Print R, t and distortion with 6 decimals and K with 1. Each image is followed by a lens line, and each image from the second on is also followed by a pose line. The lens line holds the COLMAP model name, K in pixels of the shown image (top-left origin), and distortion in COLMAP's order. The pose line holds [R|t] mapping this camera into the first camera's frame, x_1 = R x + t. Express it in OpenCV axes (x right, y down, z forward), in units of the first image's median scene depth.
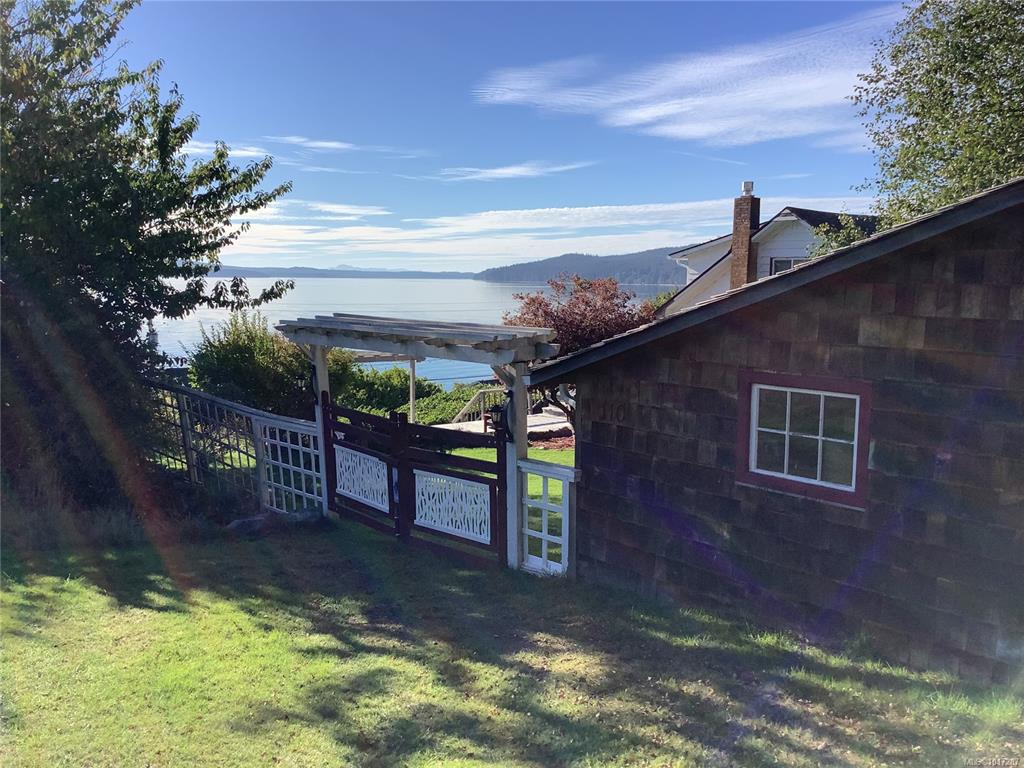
lens RADIAL K [[925.3, 0, 513.7], [0, 925.3, 377.1], [0, 0, 1]] dist [0.091350, -0.166355]
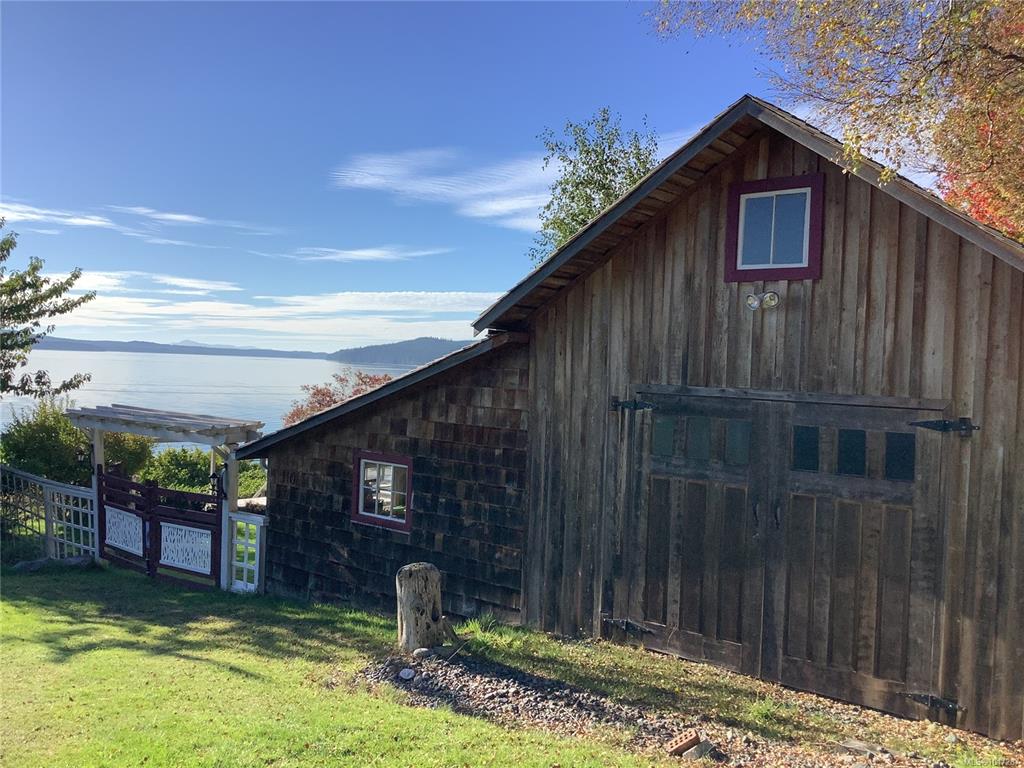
lens RADIAL K [[925.3, 0, 520.3], [0, 925.3, 374.7], [0, 0, 1]] dist [0.091350, -0.166355]
pose [[0.986527, 0.027412, 0.161284, 0.214971], [-0.012454, 0.995585, -0.093033, 0.006680], [-0.163123, 0.089771, 0.982513, -0.525749]]
